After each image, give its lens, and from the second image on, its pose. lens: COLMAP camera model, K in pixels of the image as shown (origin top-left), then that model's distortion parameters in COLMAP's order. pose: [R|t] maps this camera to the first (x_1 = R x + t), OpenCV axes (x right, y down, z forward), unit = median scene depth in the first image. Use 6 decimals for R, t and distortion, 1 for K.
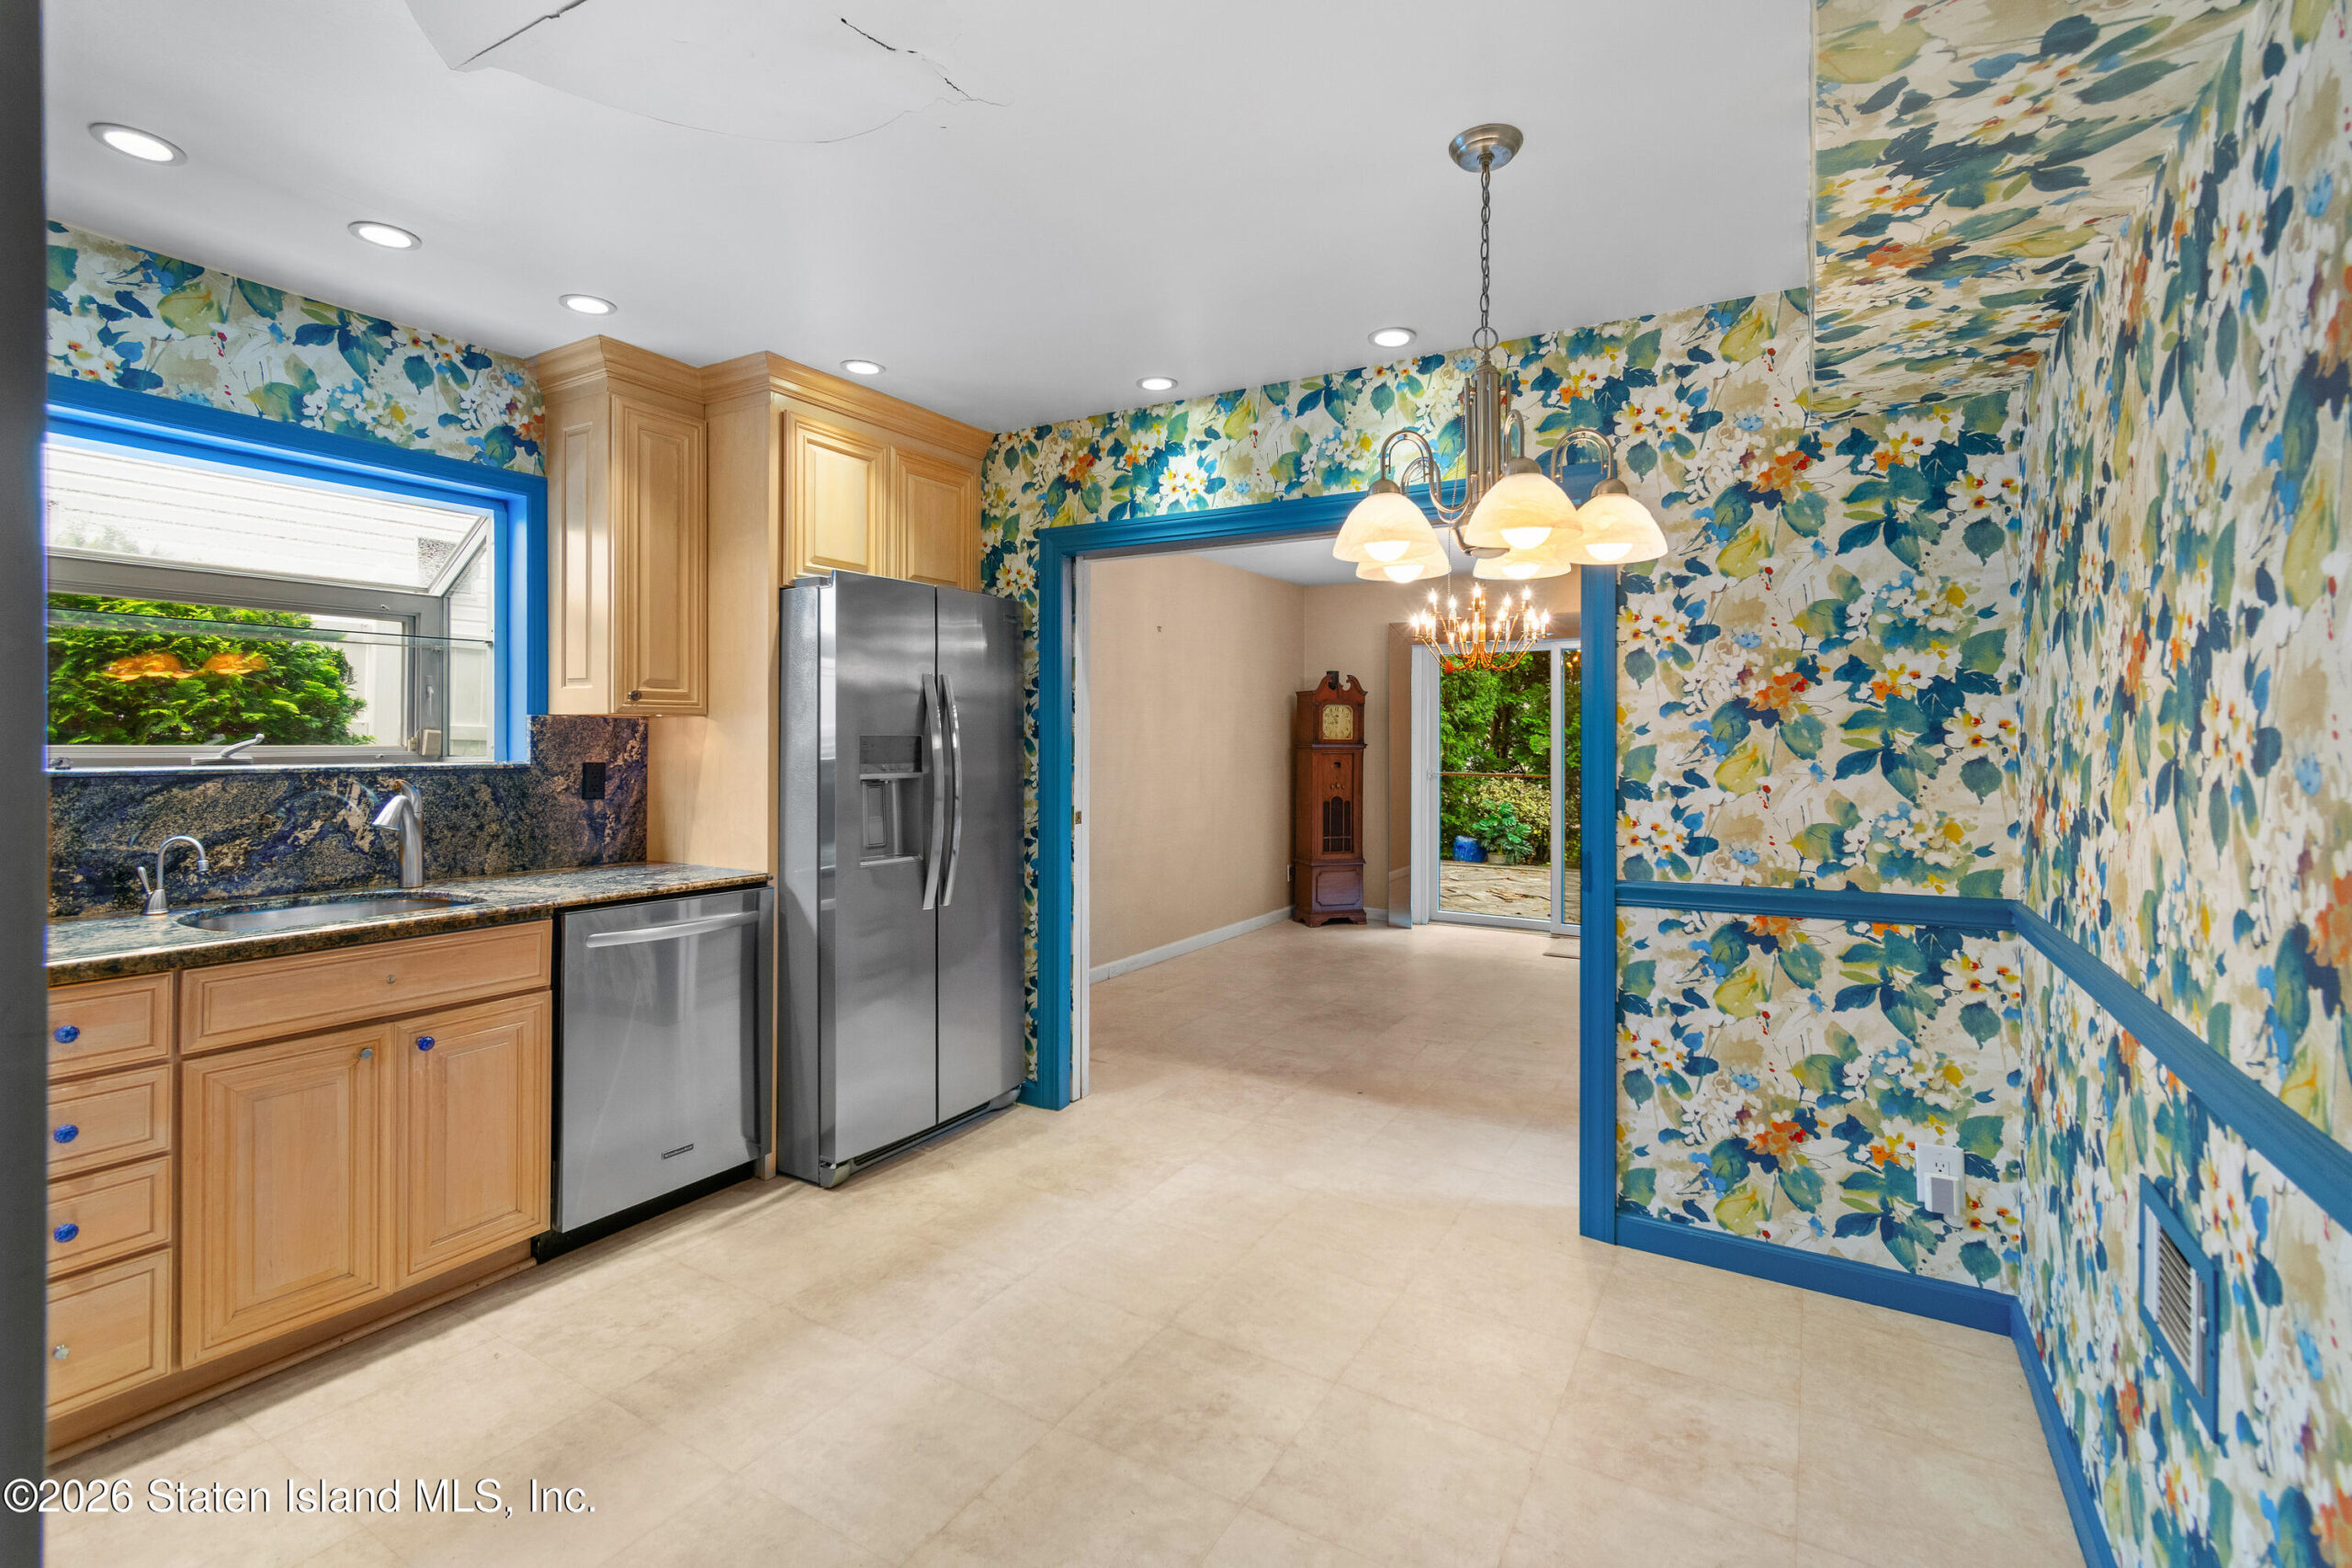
lens RADIAL K [[1044.4, 0, 1182.4], [0, 1044.4, 755.7], [0, 0, 1]] dist [-0.001101, 0.000113]
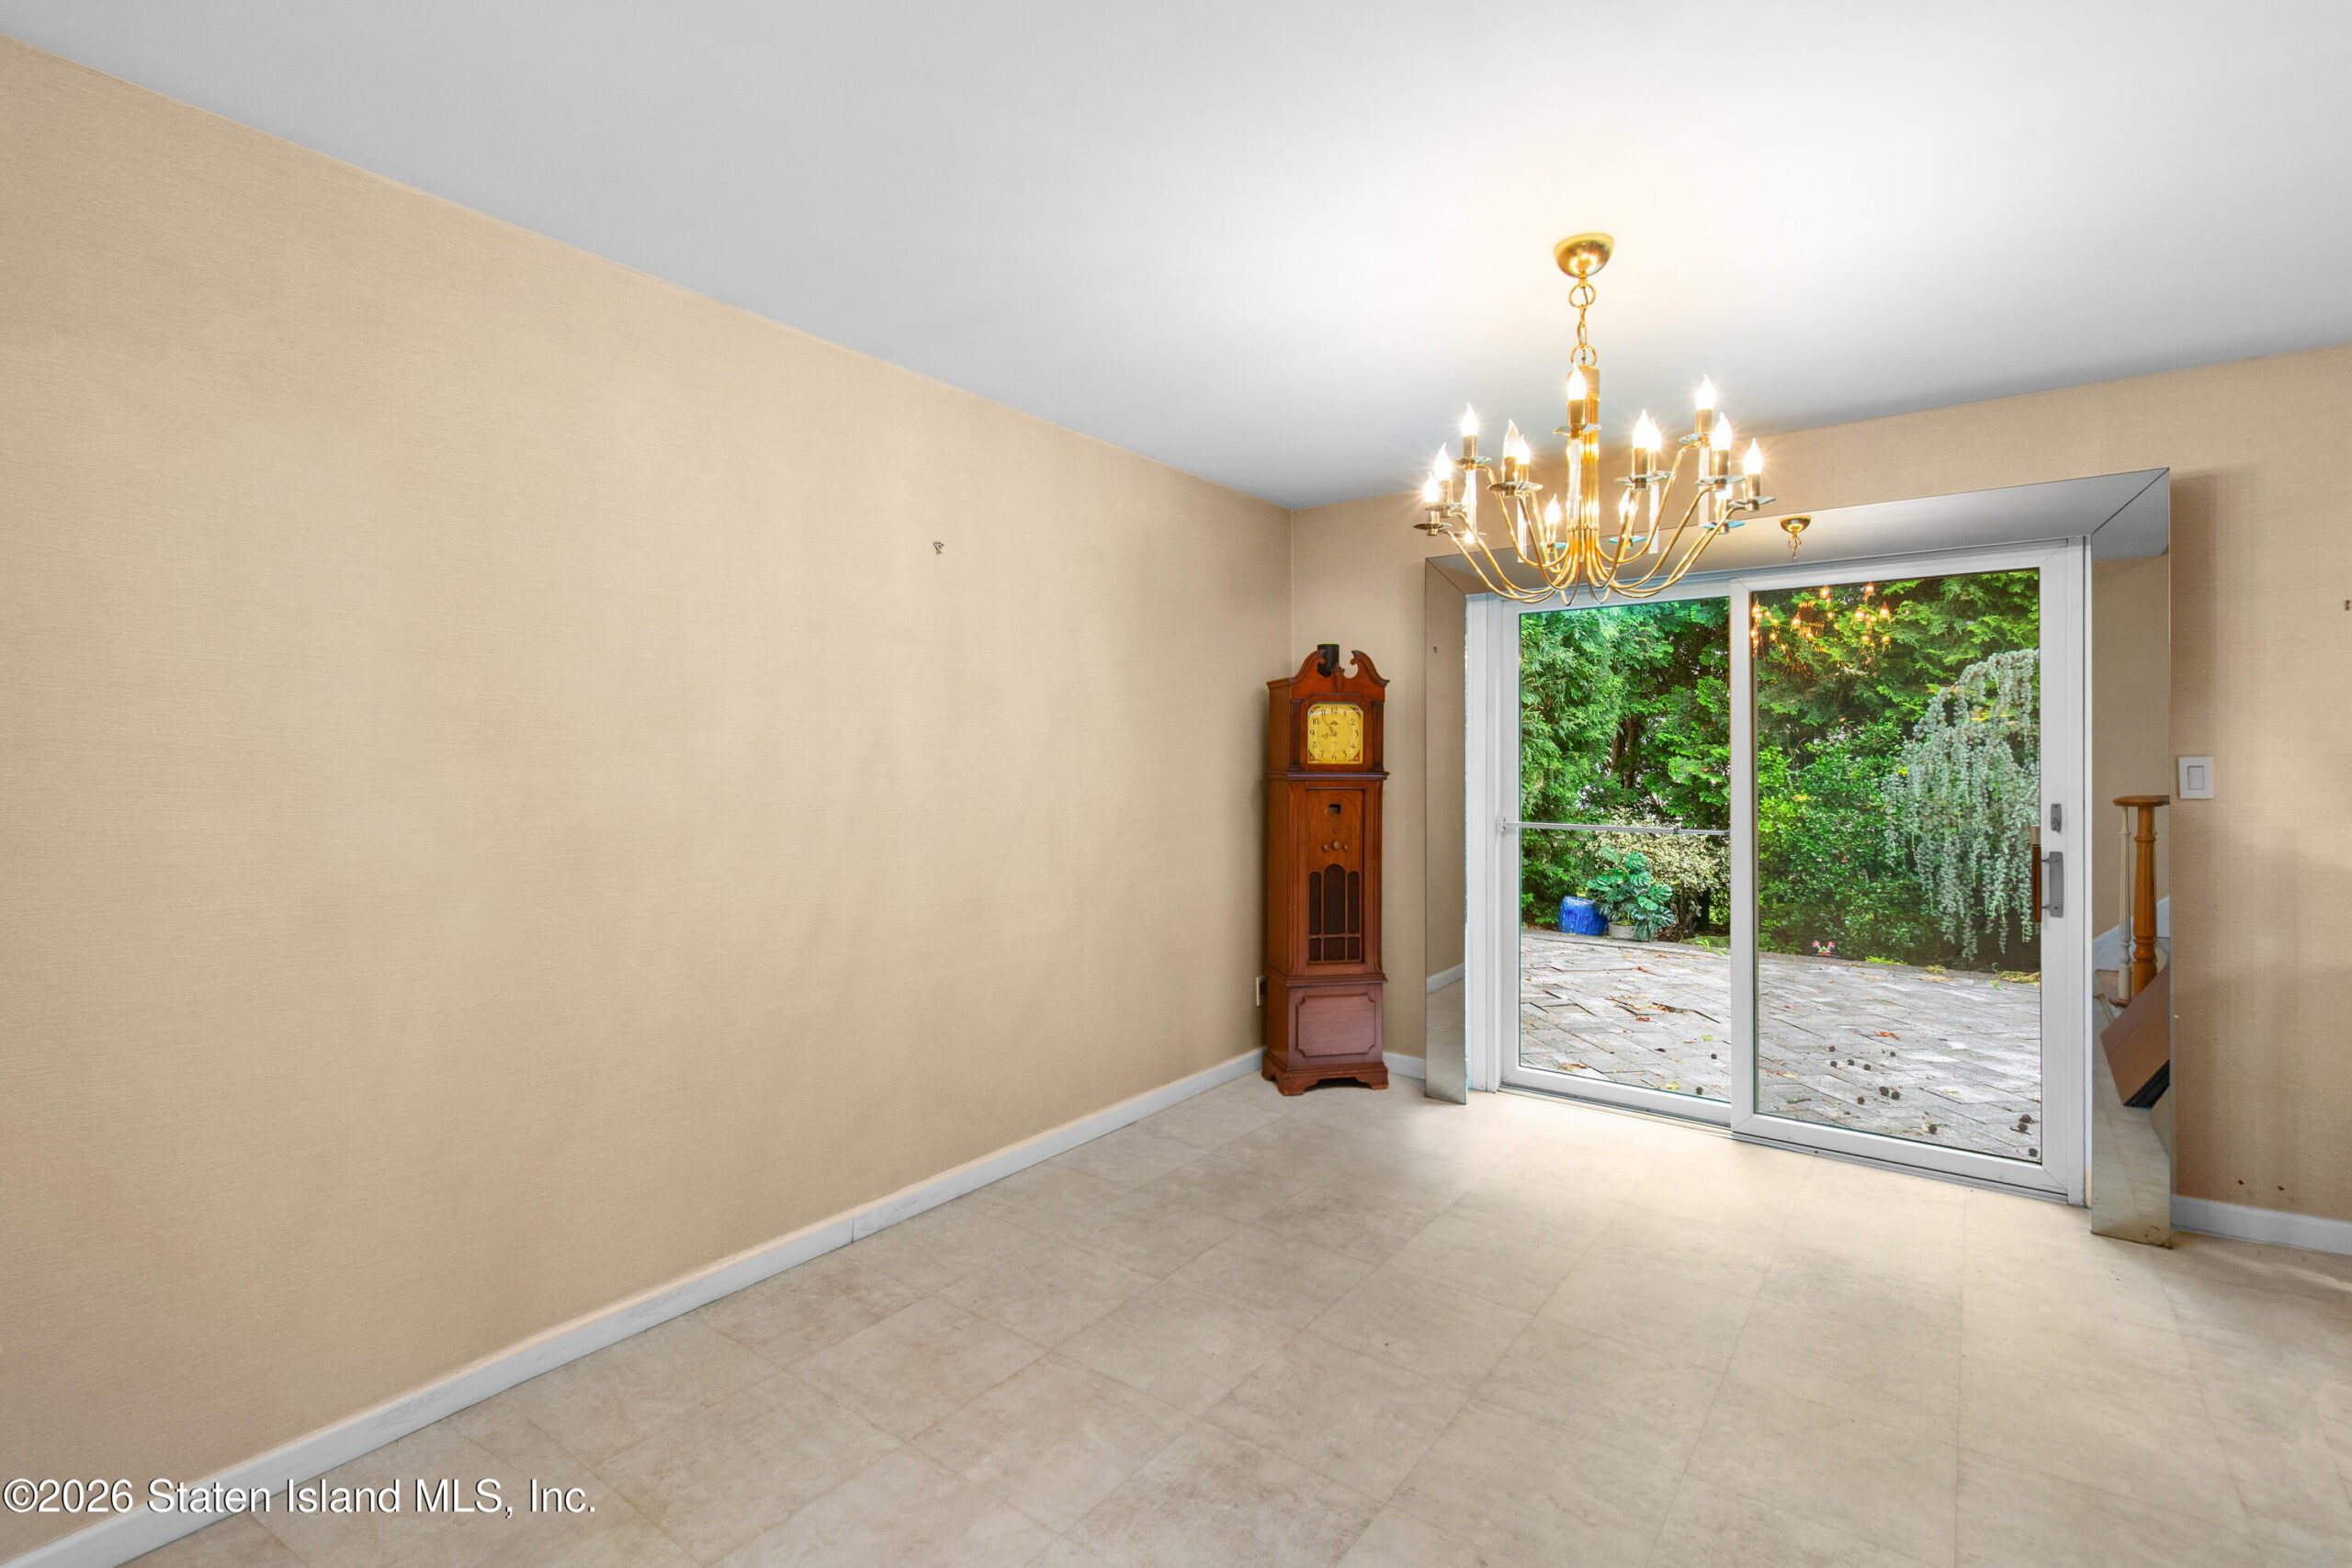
lens RADIAL K [[1072.7, 0, 1176.0], [0, 1072.7, 784.0], [0, 0, 1]] dist [-0.001962, -0.000212]
pose [[0.995045, -0.001854, -0.099411, 0.102130], [0.002138, 0.999994, 0.002753, -0.005460], [0.099405, -0.002952, 0.995043, 0.347139]]
